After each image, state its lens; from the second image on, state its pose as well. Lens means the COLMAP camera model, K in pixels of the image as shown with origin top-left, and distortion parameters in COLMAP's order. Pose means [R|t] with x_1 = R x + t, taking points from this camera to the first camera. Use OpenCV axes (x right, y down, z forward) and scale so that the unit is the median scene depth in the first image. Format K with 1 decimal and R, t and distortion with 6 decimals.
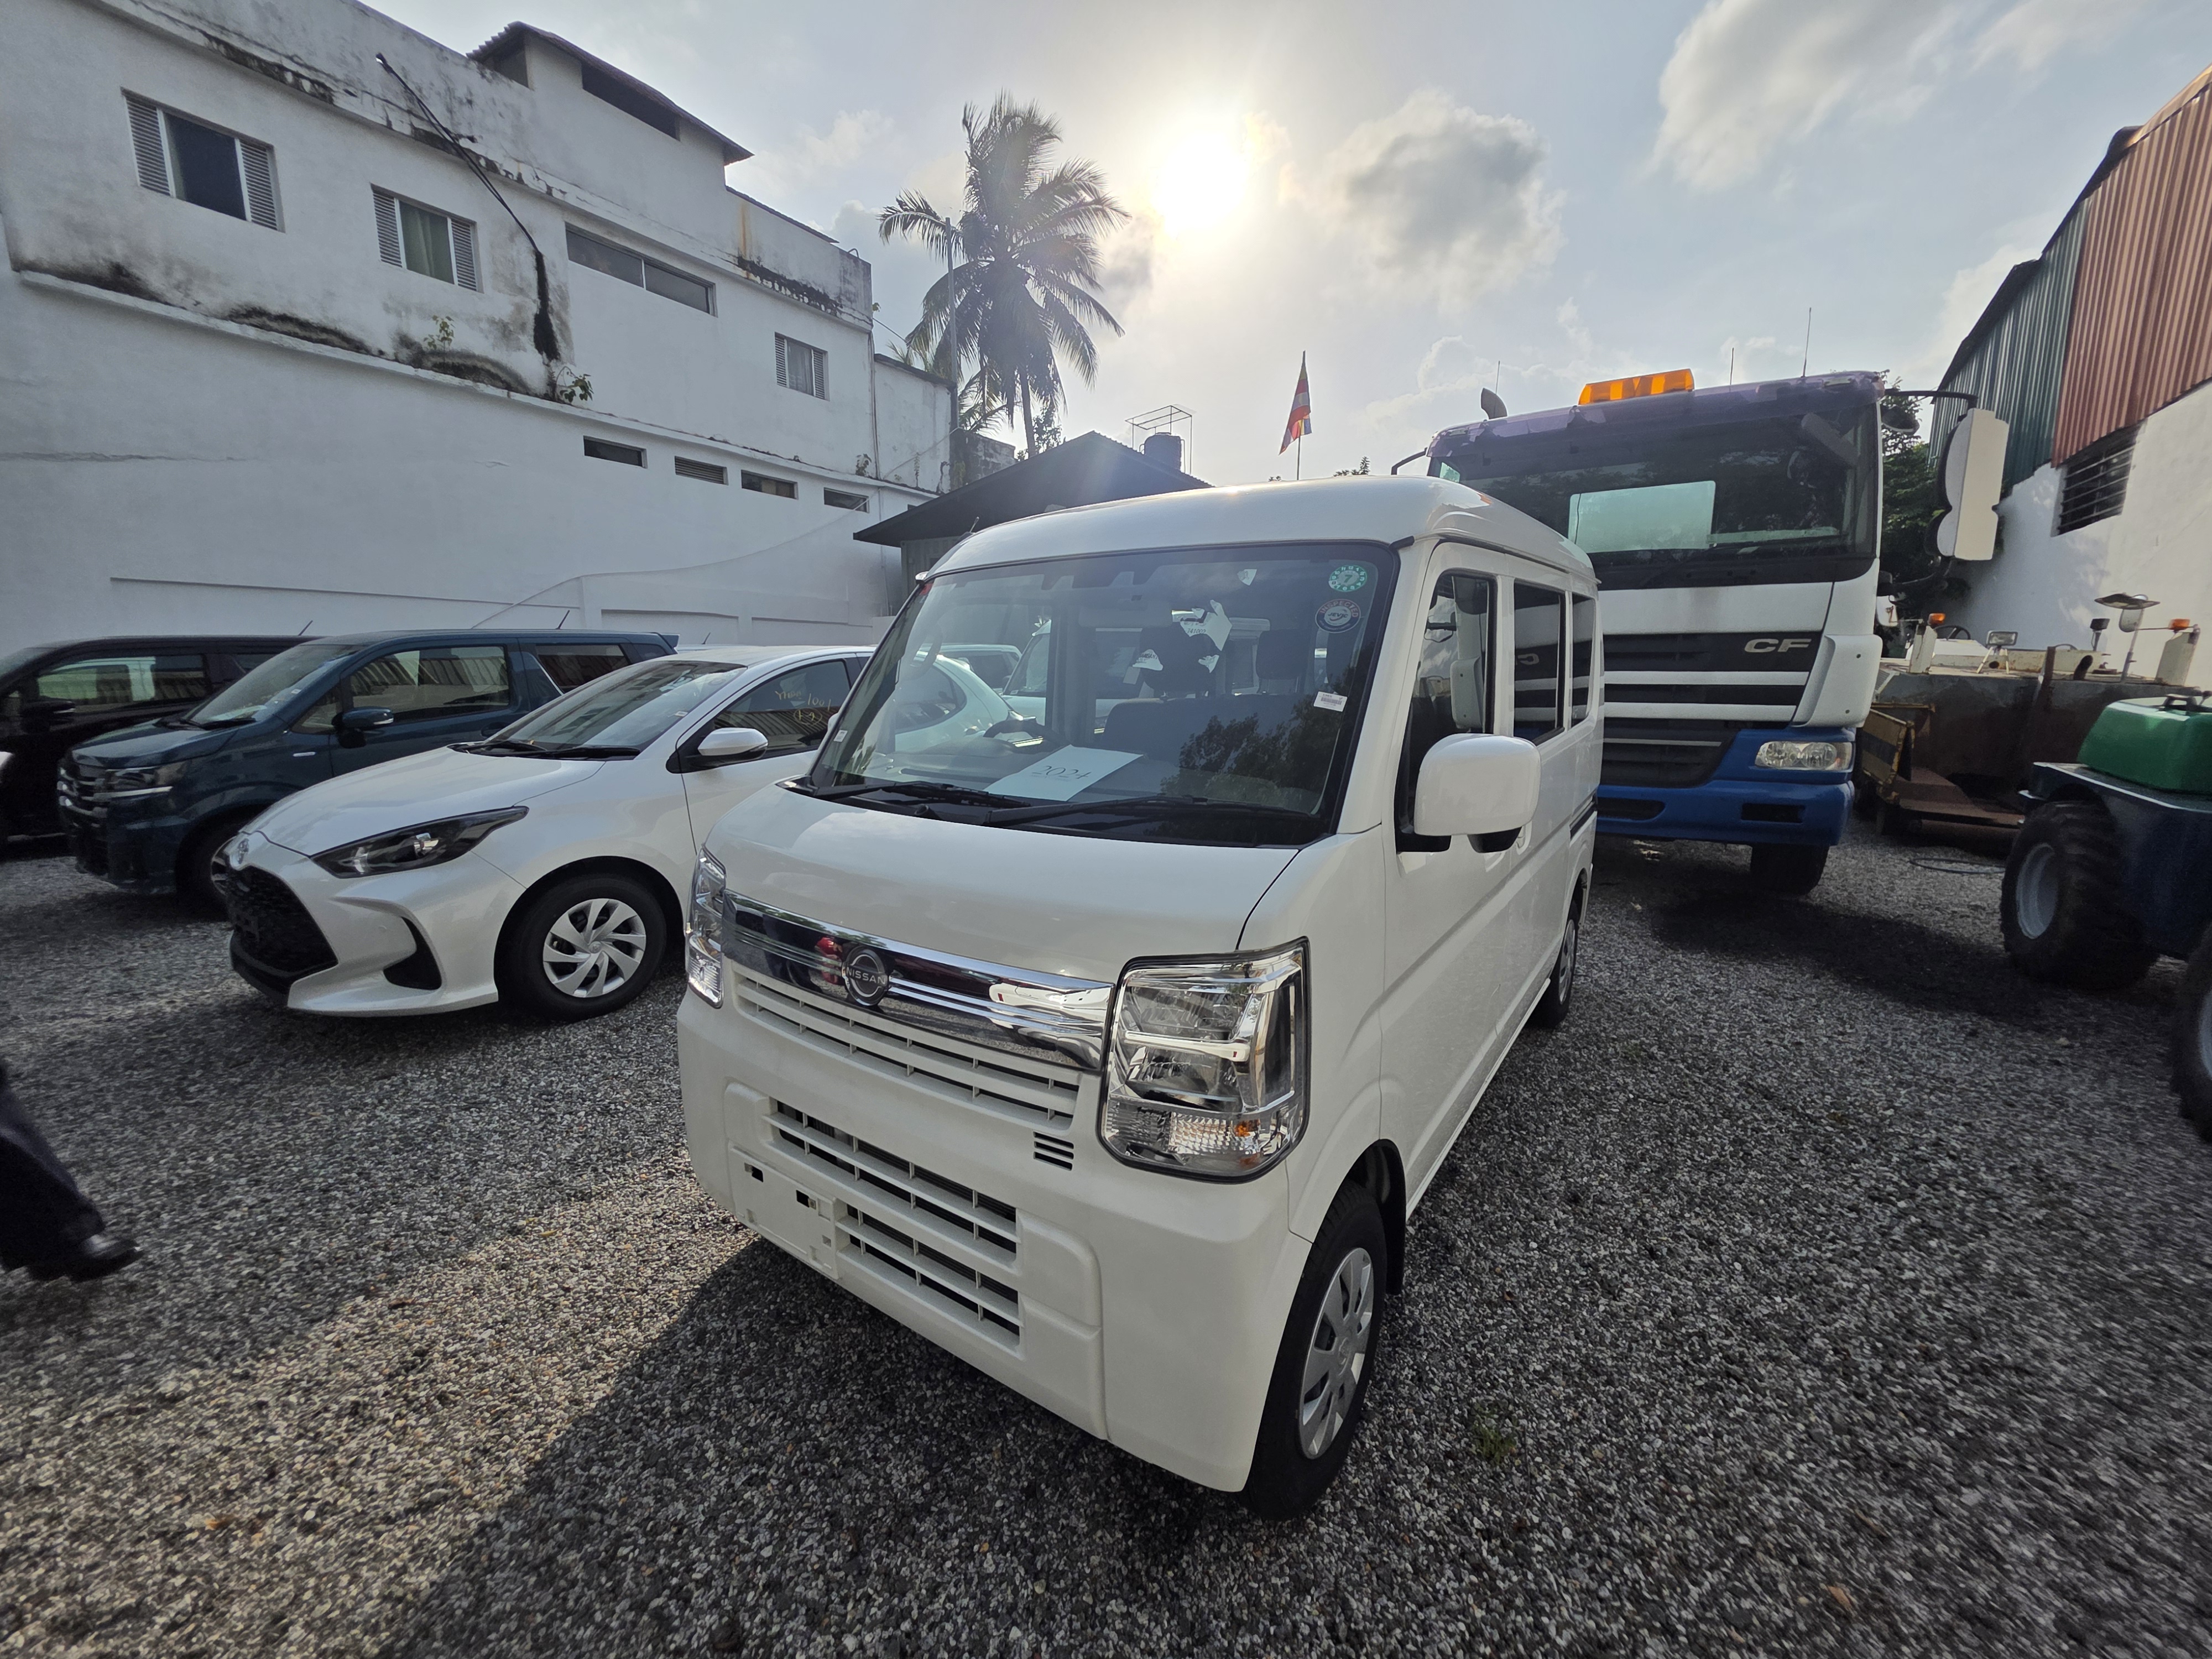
lens RADIAL K [[885.2, 0, 1089.1], [0, 885.2, 826.3], [0, 0, 1]] dist [-0.001153, -0.000059]
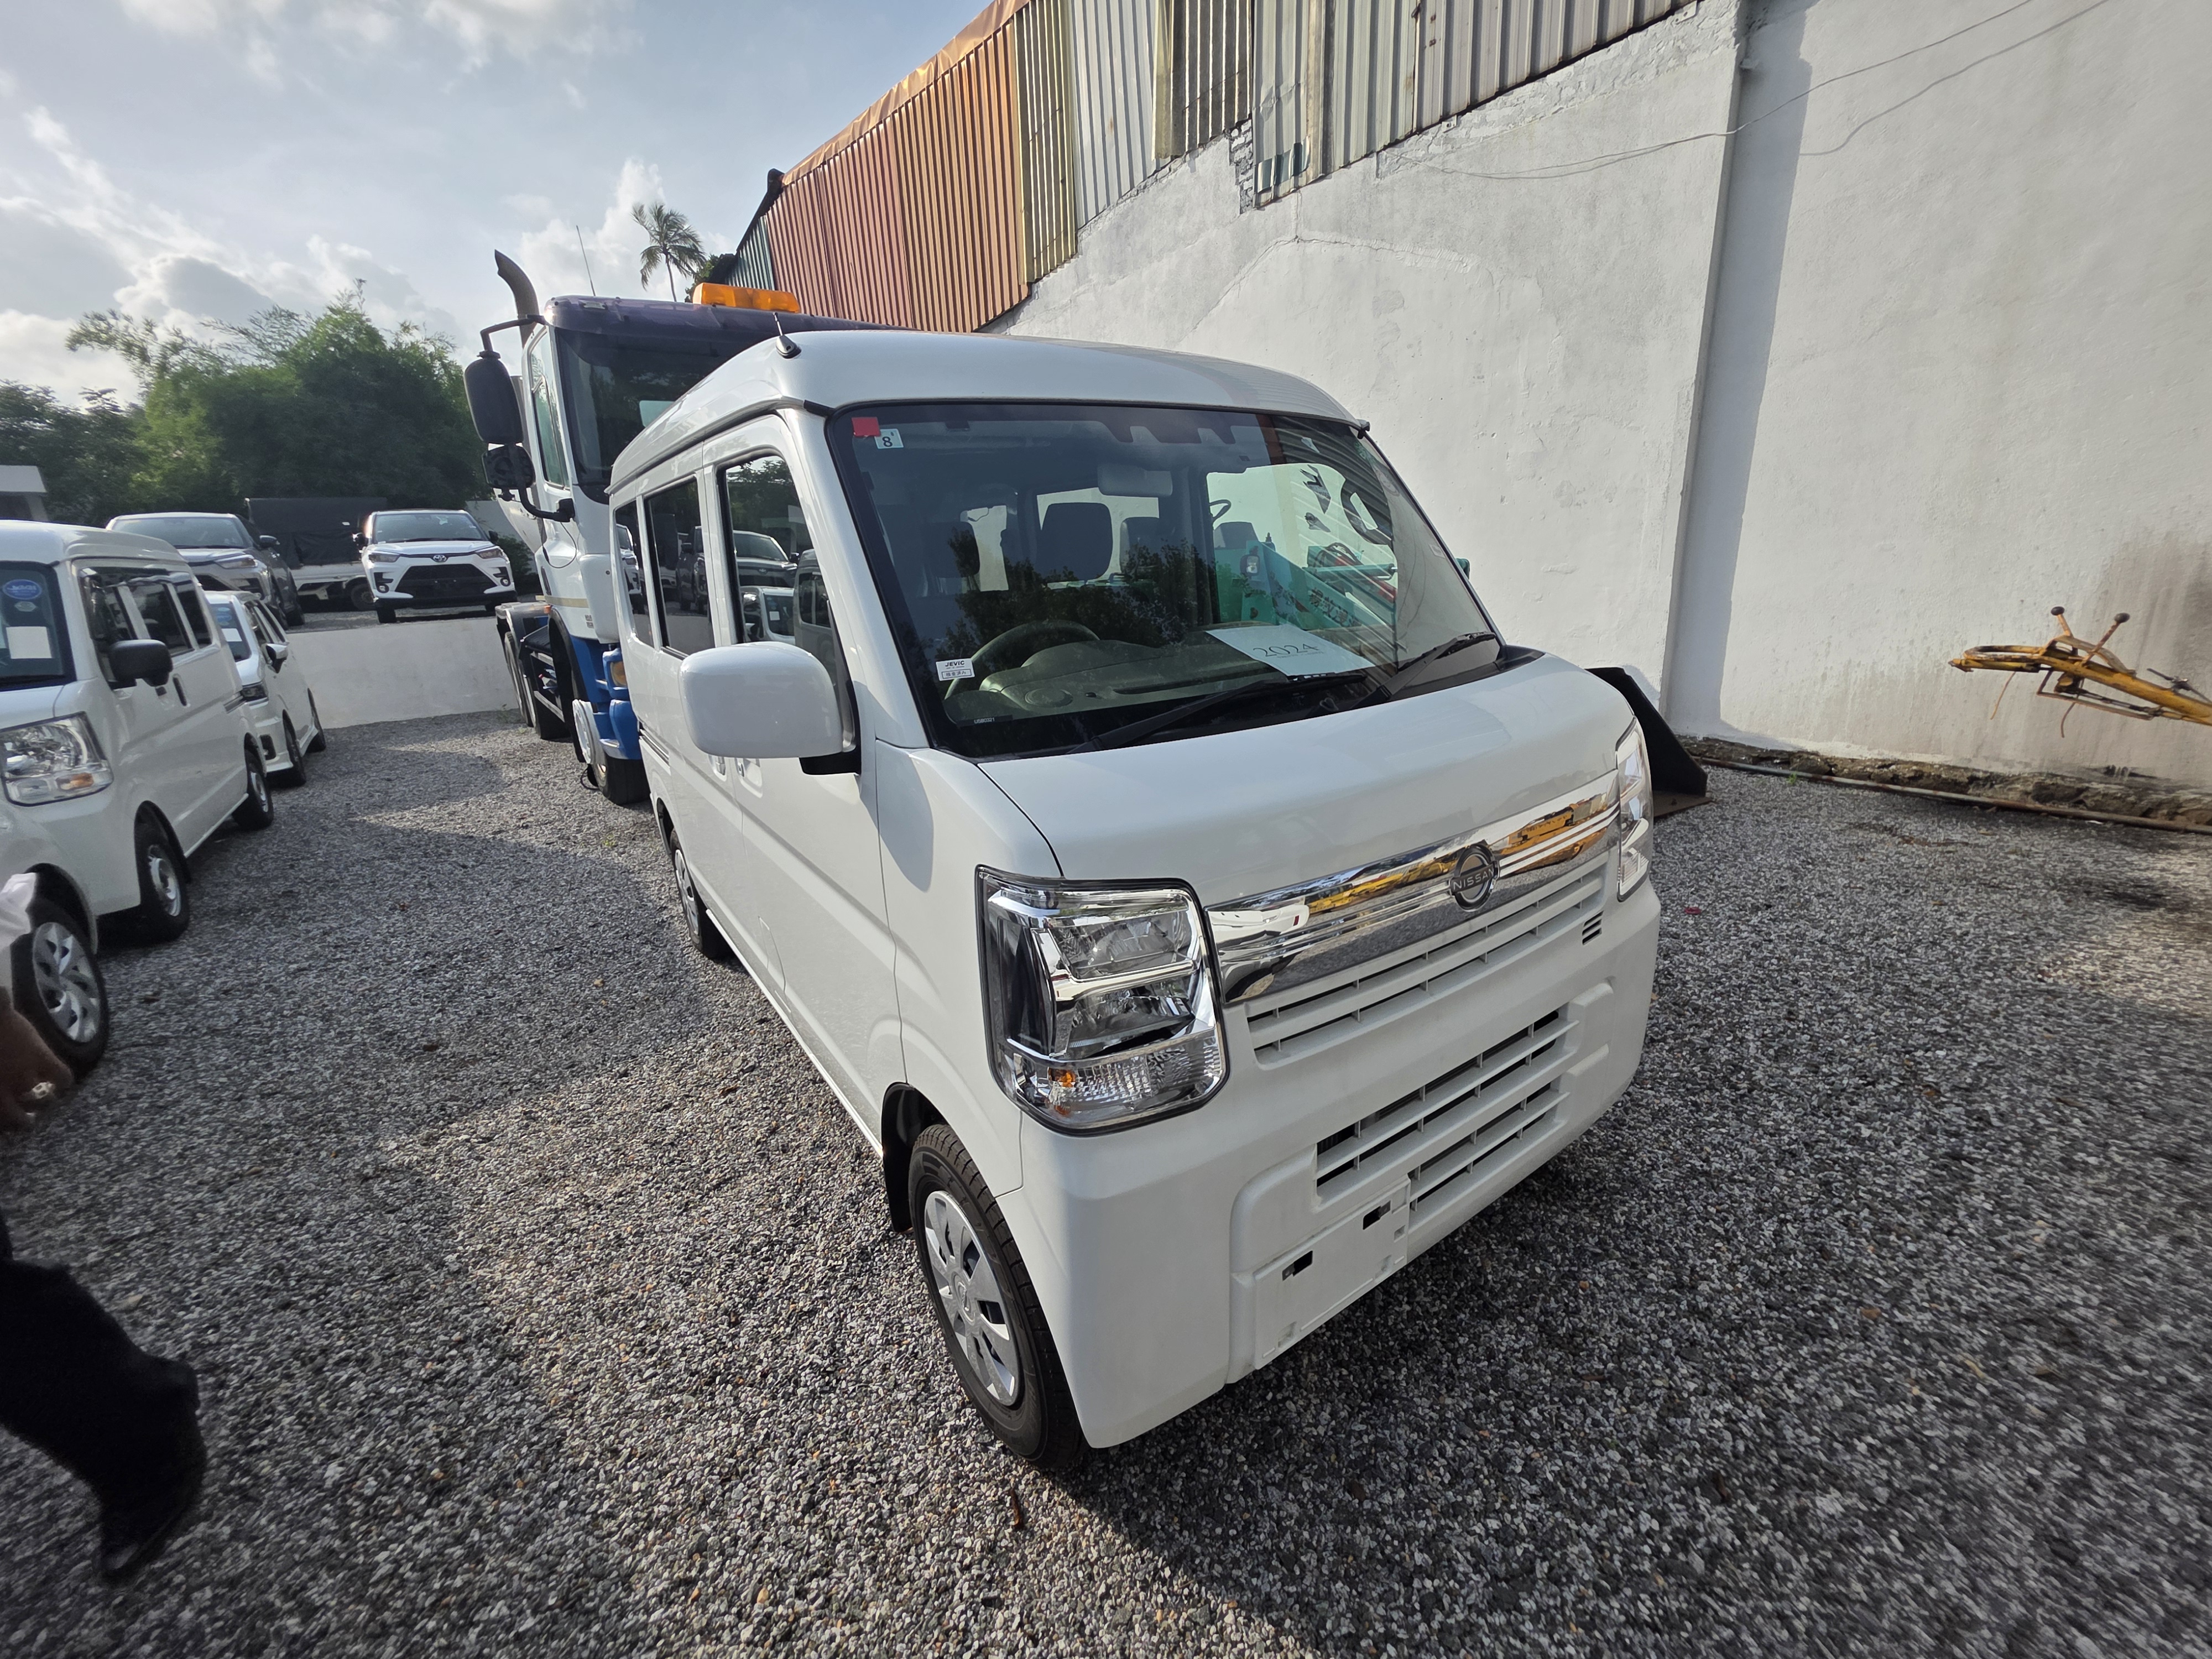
lens RADIAL K [[885.2, 0, 1094.3], [0, 885.2, 825.2], [0, 0, 1]] dist [-0.001153, -0.000059]
pose [[0.350382, -0.282378, 0.893026, -1.234397], [0.211937, 0.952642, 0.218075, -0.178333], [-0.912313, 0.112855, 0.393635, 1.054637]]
